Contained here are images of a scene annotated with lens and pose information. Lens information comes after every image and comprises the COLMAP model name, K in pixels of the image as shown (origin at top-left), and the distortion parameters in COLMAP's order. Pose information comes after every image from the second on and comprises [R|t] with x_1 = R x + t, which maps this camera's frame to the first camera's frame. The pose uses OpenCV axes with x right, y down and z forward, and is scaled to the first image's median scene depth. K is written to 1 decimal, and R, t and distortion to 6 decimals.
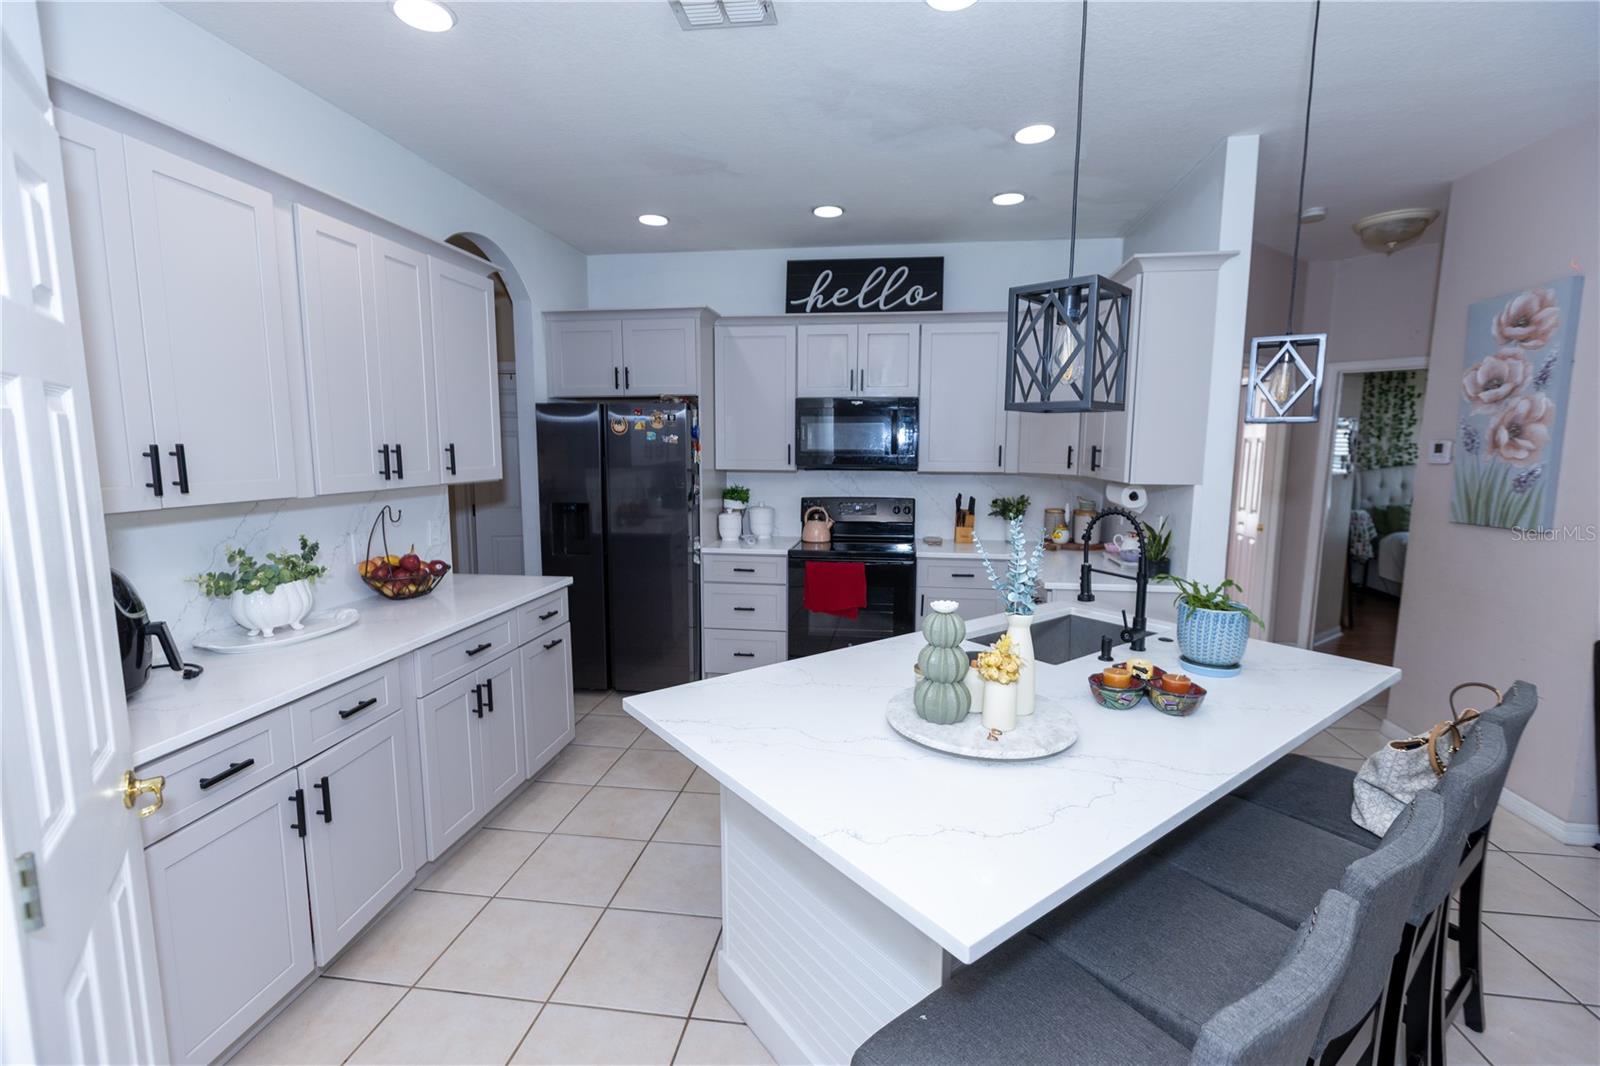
lens RADIAL K [[713.5, 0, 797.7], [0, 713.5, 521.6], [0, 0, 1]] dist [-0.001467, 0.000125]
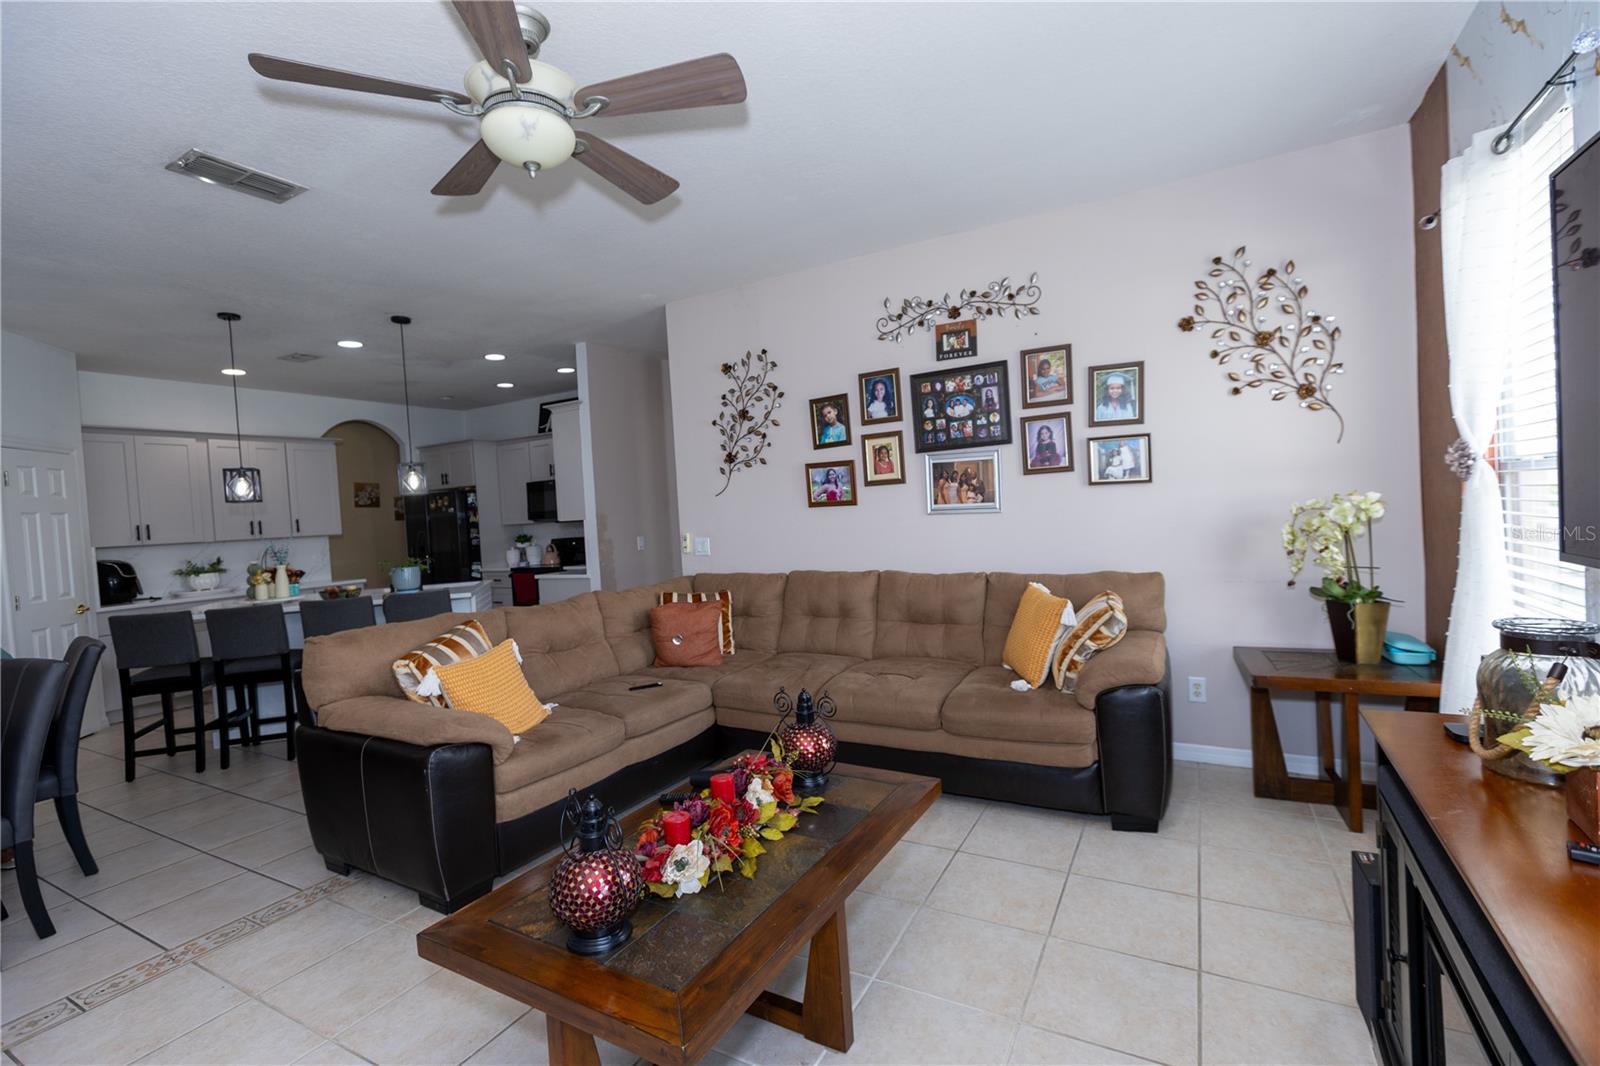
lens RADIAL K [[713.5, 0, 811.2], [0, 713.5, 531.0], [0, 0, 1]] dist [-0.001467, 0.000125]
pose [[0.936730, -0.048199, -0.346719, 1.251657], [0.023548, 0.996908, -0.074965, 0.094848], [0.349260, 0.062057, 0.934969, -0.395255]]
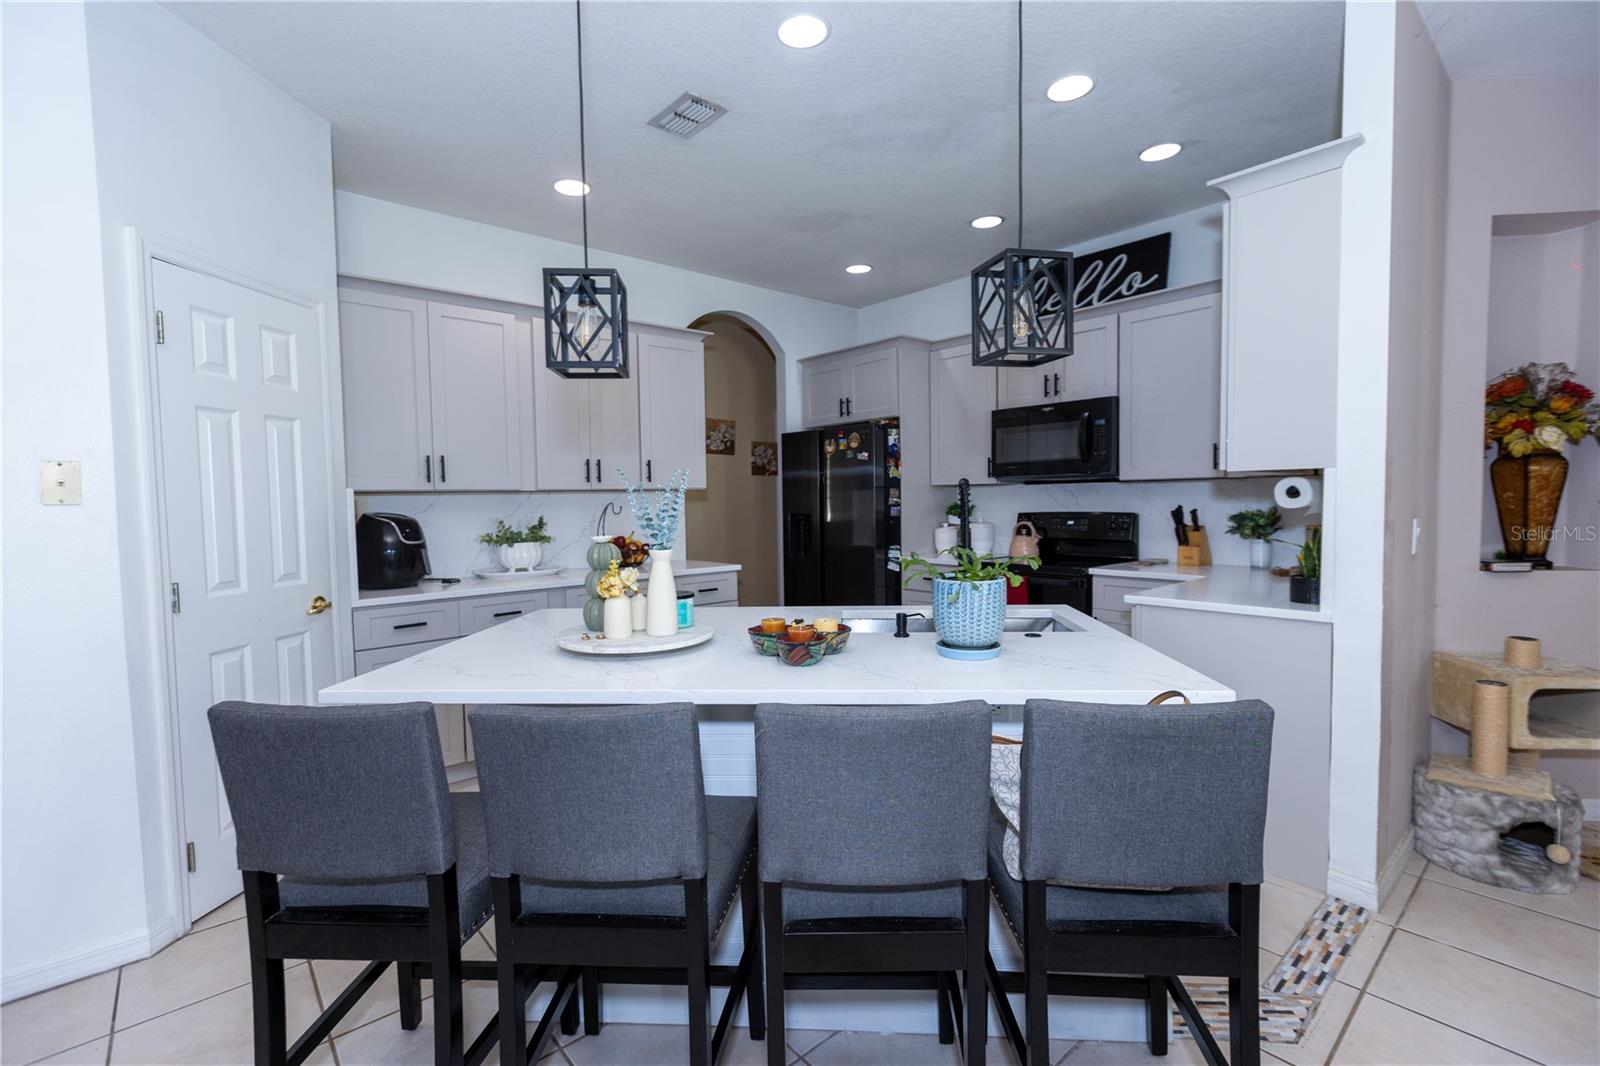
lens RADIAL K [[713.5, 0, 803.5], [0, 713.5, 534.3], [0, 0, 1]] dist [-0.001467, 0.000125]
pose [[0.758654, 0.015745, -0.651304, 0.446529], [-0.050812, 0.998093, -0.035058, 0.047767], [0.649509, 0.059691, 0.758007, 0.081232]]
